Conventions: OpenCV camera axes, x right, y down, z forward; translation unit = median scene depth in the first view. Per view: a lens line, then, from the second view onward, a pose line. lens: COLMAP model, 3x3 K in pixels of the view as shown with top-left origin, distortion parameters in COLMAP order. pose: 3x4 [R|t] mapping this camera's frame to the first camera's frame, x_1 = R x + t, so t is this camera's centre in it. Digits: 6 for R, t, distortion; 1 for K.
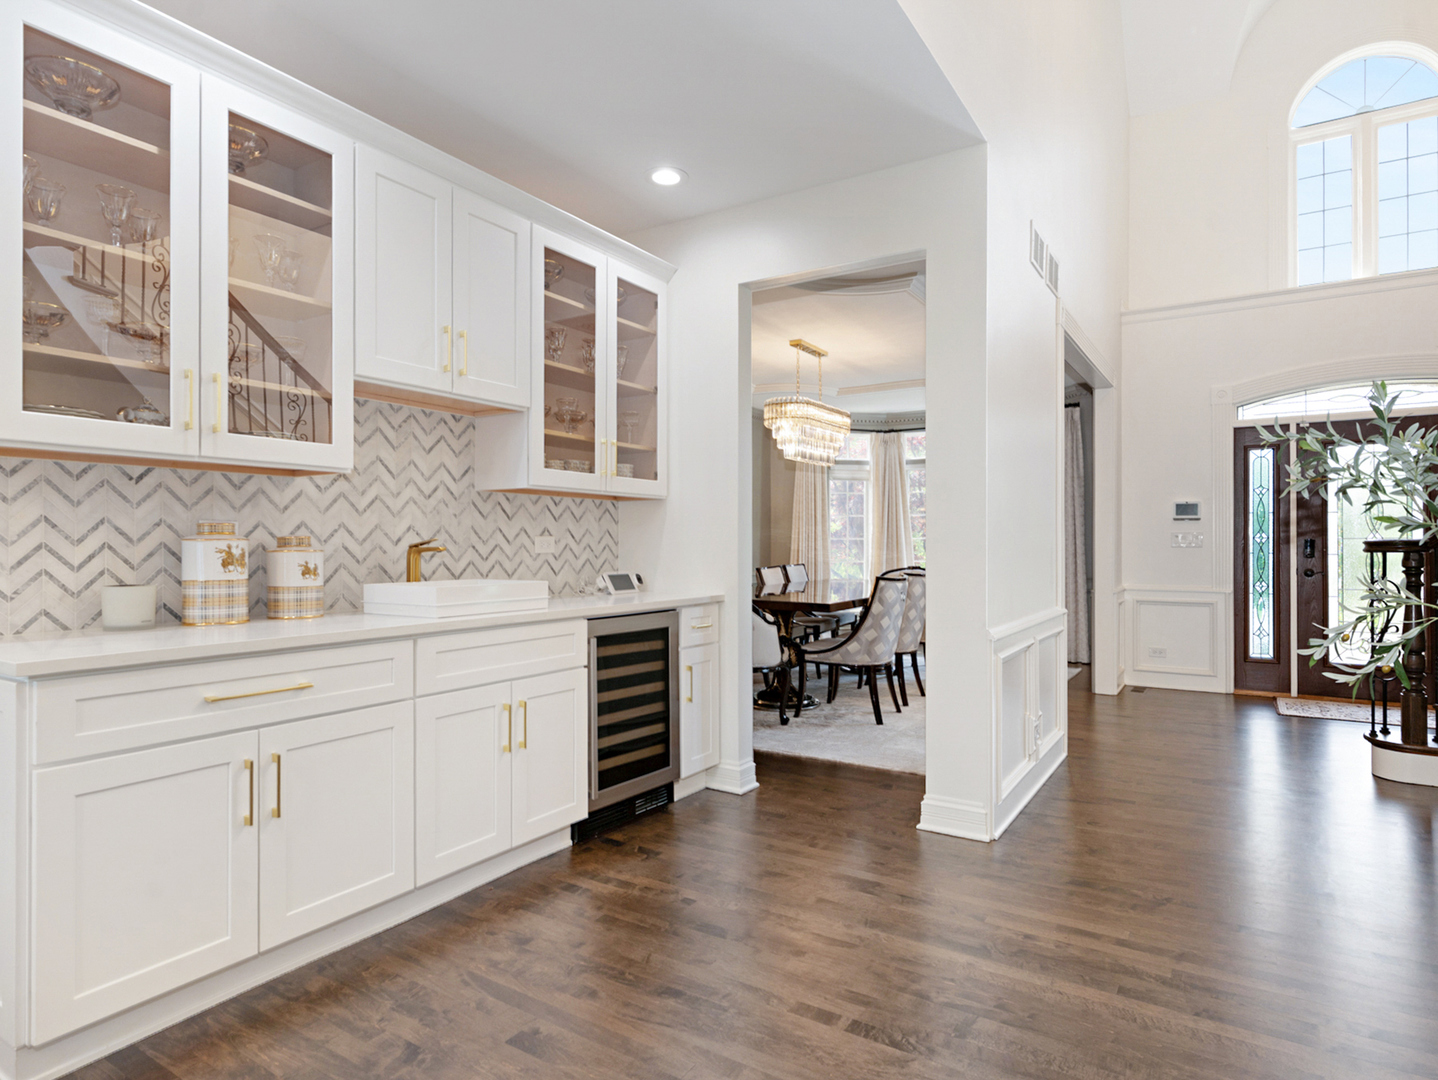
lens RADIAL K [[814.4, 0, 719.0], [0, 814.4, 540.0], [0, 0, 1]] dist [-0.003063, -0.000600]
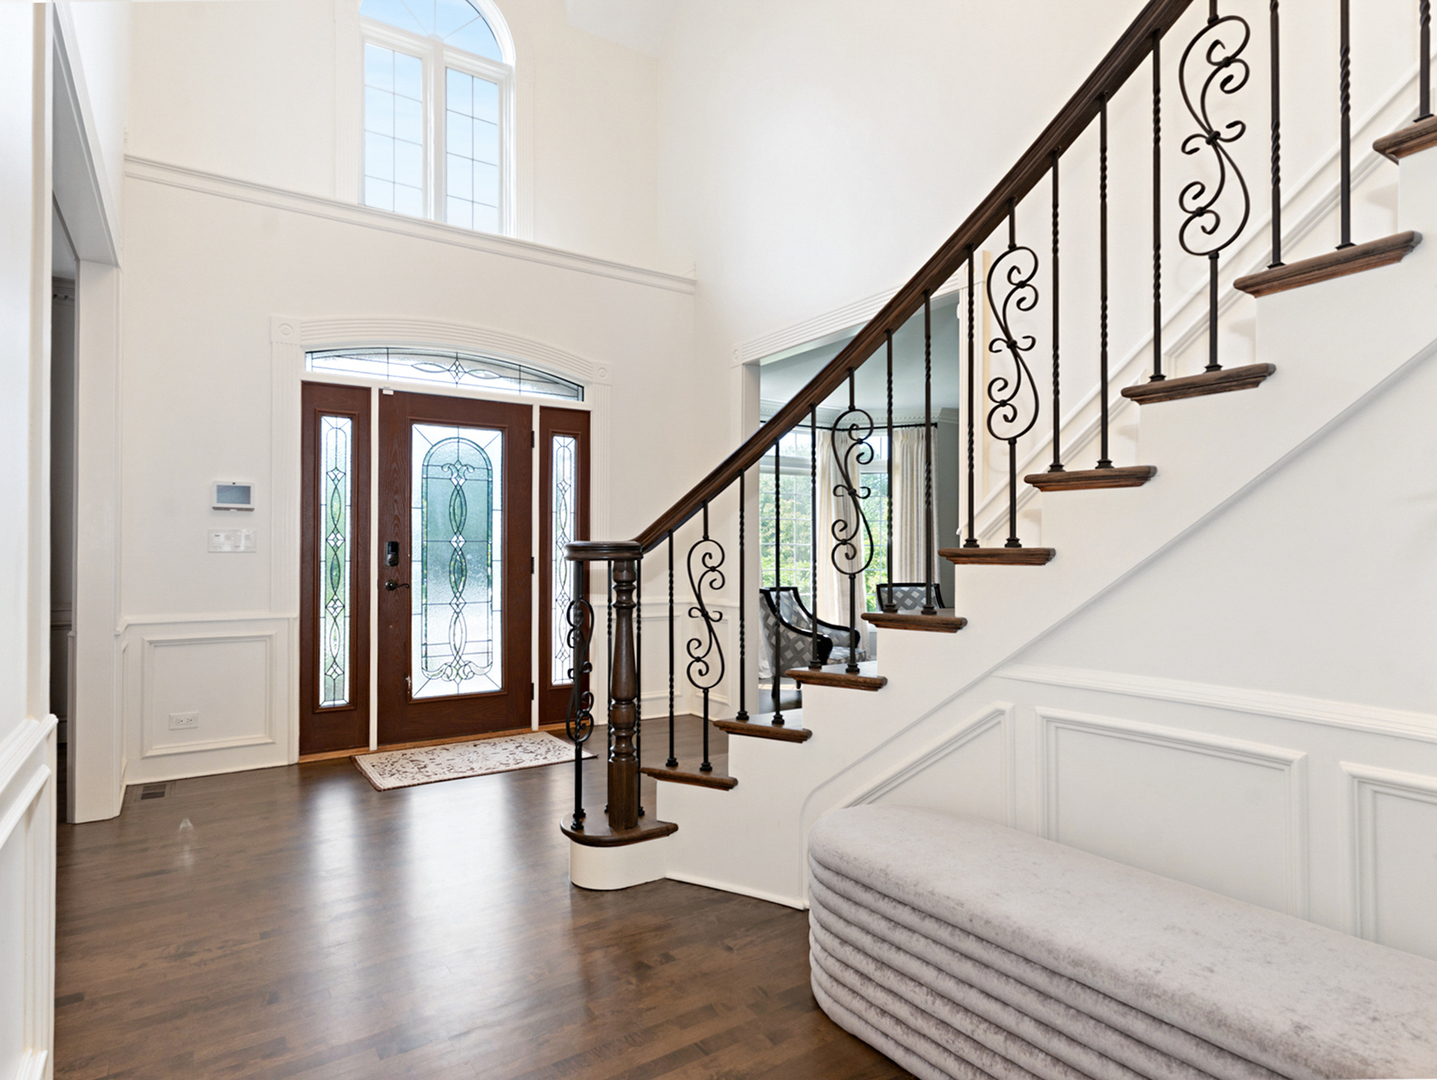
lens RADIAL K [[813.9, 0, 718.5], [0, 813.9, 540.0], [0, 0, 1]] dist [-0.003063, -0.000600]
pose [[0.408192, 0.009503, 0.912847, 0.144503], [-0.005855, 0.999953, -0.007792, 0.001222], [-0.912877, -0.002164, 0.408228, 0.392291]]
